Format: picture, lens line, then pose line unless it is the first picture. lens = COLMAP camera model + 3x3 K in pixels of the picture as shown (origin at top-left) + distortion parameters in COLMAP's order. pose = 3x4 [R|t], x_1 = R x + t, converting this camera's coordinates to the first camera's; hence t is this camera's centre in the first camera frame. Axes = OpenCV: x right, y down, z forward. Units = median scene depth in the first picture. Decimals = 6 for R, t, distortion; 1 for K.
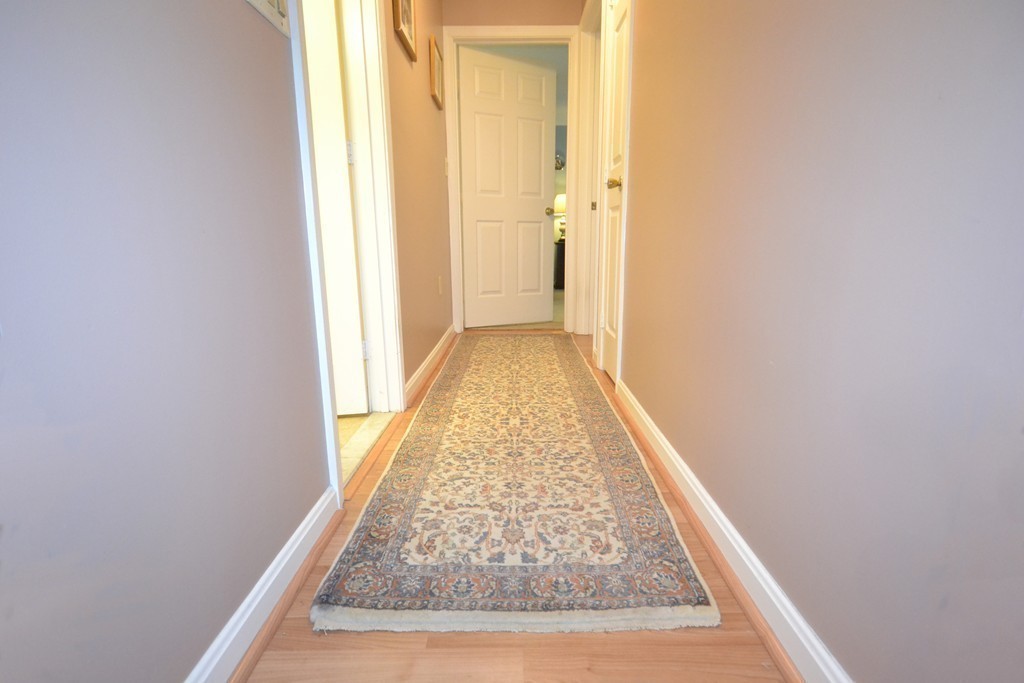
lens RADIAL K [[519.2, 0, 512.6], [0, 519.2, 342.5], [0, 0, 1]] dist [-0.000139, 0.000001]
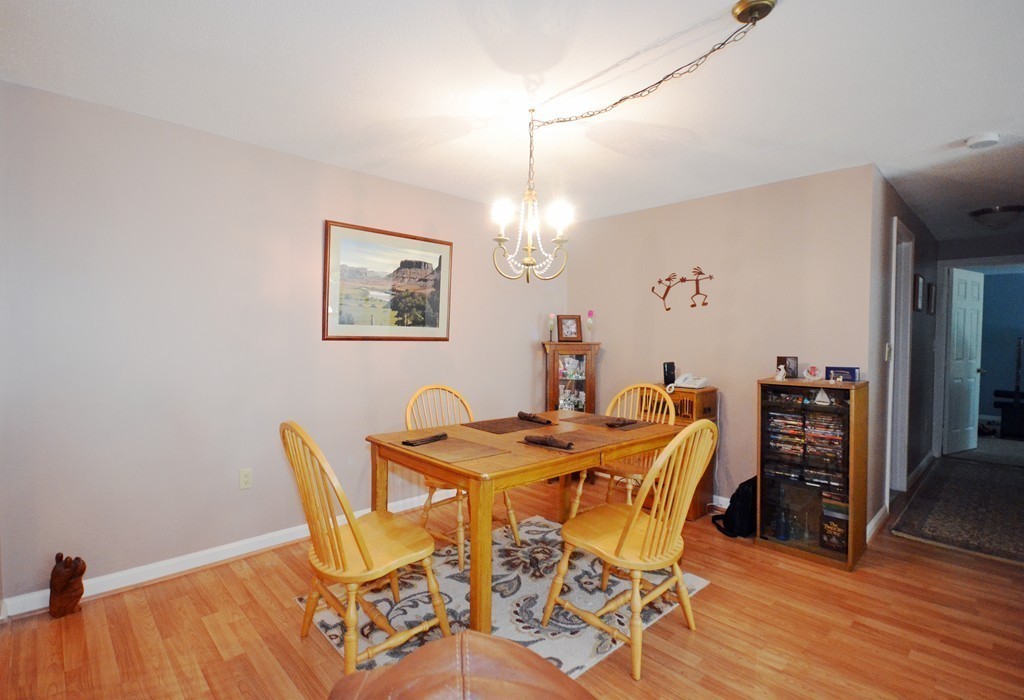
lens RADIAL K [[488.5, 0, 511.5], [0, 488.5, 346.7], [0, 0, 1]] dist [-0.001274, -0.000284]
pose [[0.693943, 0.036265, -0.719116, 0.090893], [-0.164496, 0.980303, -0.109302, 0.055079], [0.700987, 0.194141, 0.686240, -2.015799]]
